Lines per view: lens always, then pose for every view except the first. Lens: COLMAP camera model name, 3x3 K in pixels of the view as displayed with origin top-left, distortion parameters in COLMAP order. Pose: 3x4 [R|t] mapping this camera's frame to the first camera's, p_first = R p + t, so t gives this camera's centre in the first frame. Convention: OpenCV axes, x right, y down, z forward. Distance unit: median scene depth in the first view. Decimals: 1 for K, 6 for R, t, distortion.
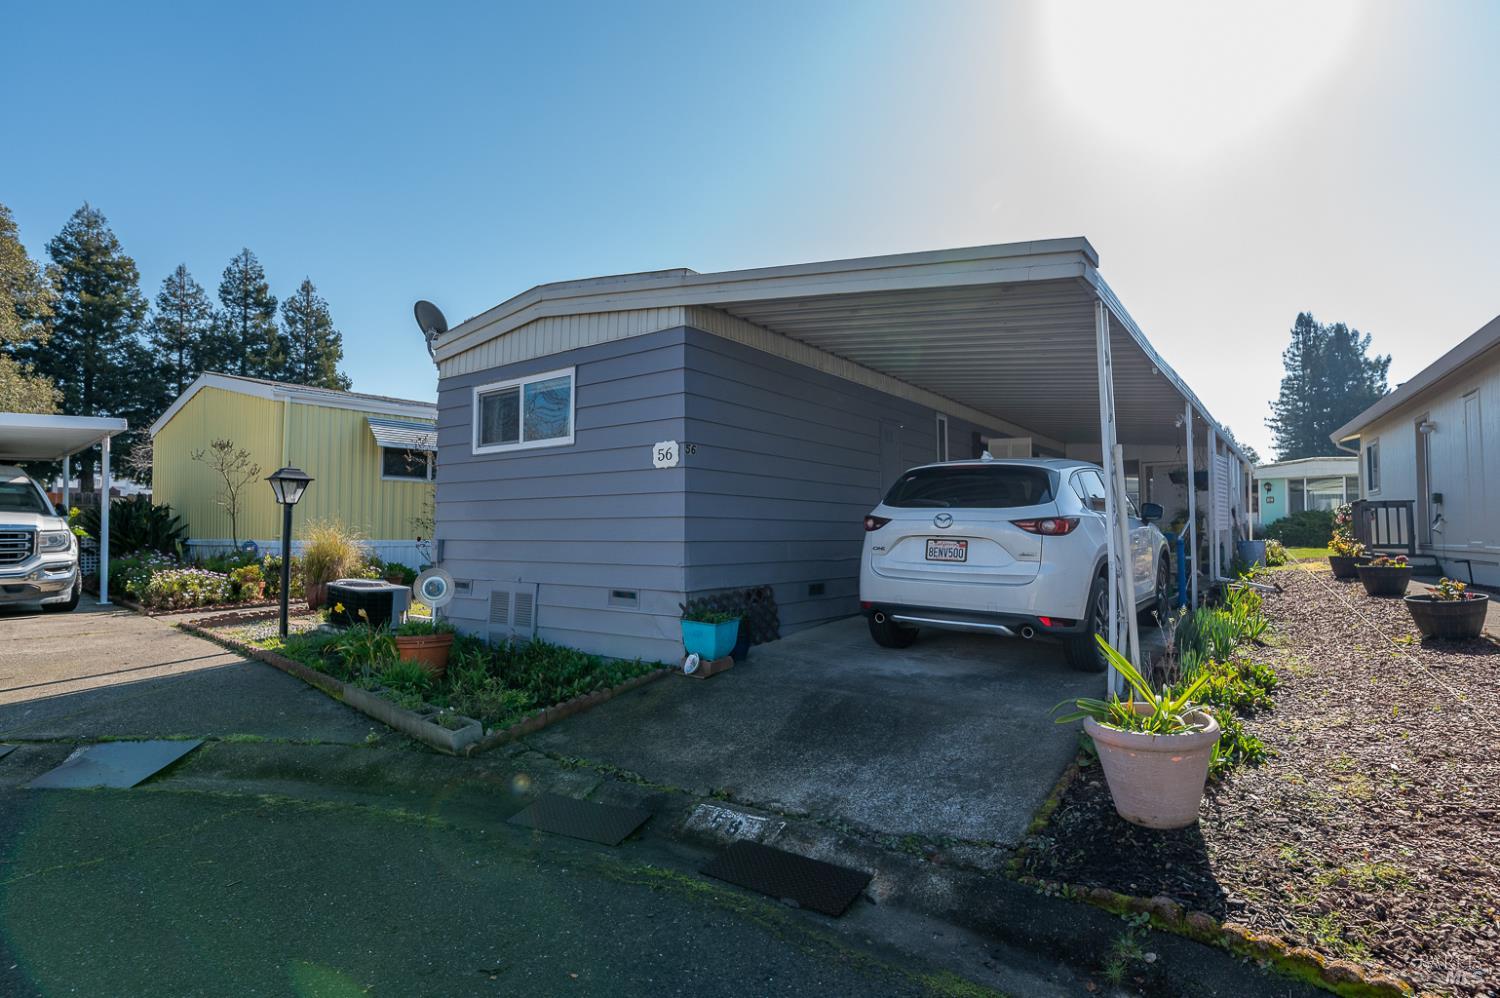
lens RADIAL K [[785.2, 0, 750.0], [0, 785.2, 499.0], [0, 0, 1]] dist [0.000751, 0.000018]
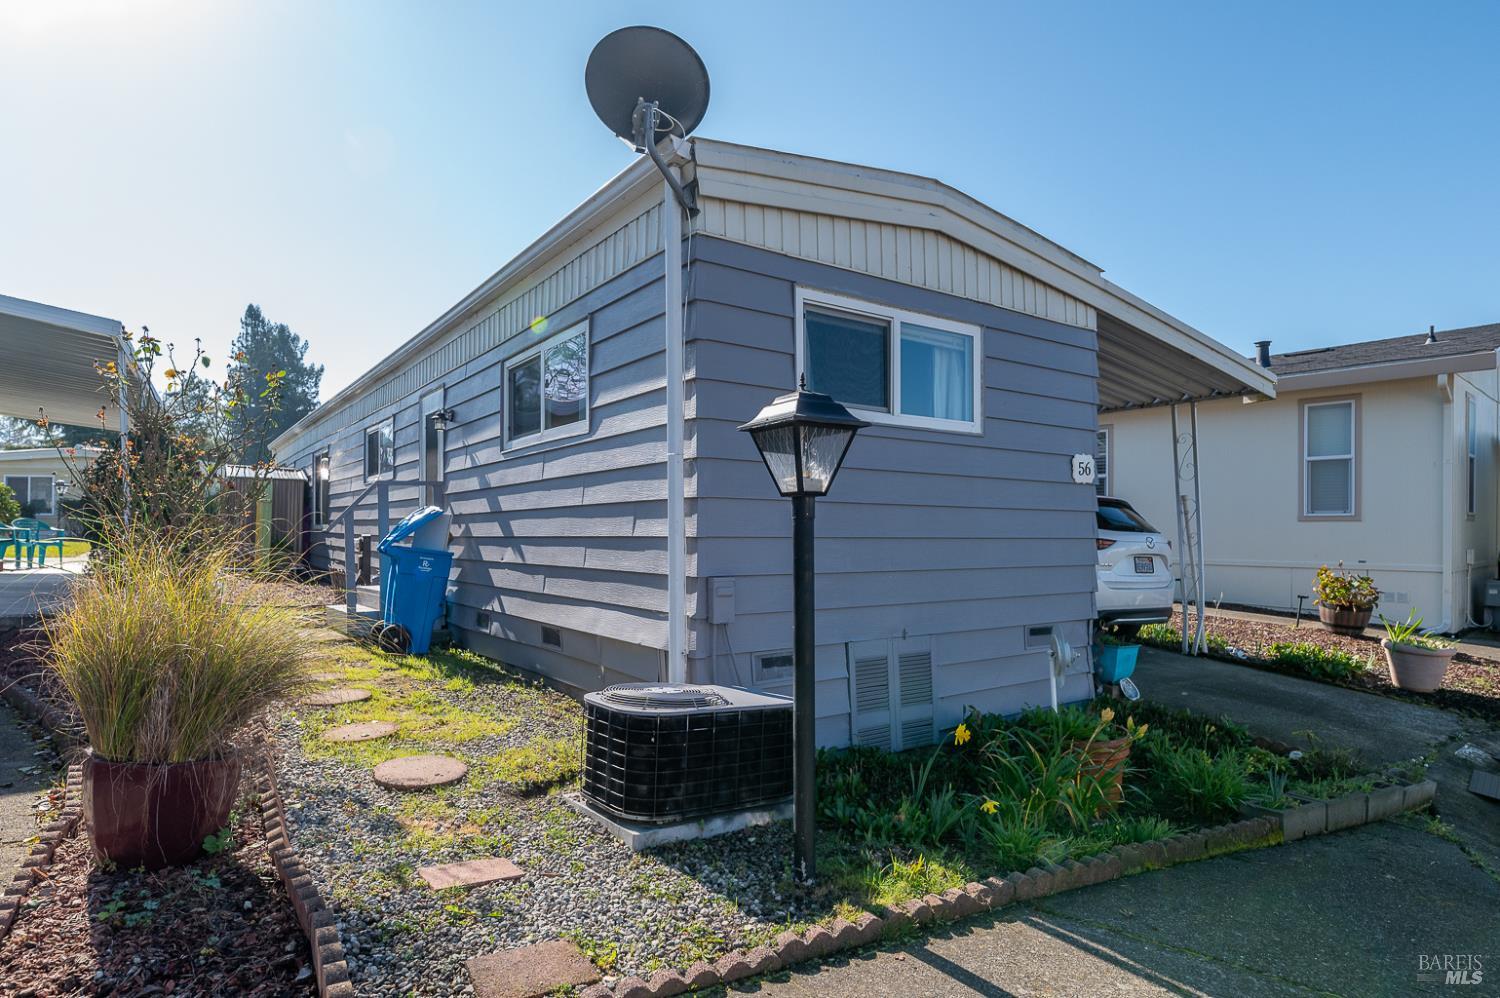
lens RADIAL K [[827.8, 0, 749.9], [0, 827.8, 535.3], [0, 0, 1]] dist [-0.000242, -0.000142]
pose [[0.302436, -0.000920, 0.953169, -0.961098], [-0.049334, 0.998644, 0.016617, 0.018972], [-0.951892, -0.052049, 0.301980, 0.917819]]
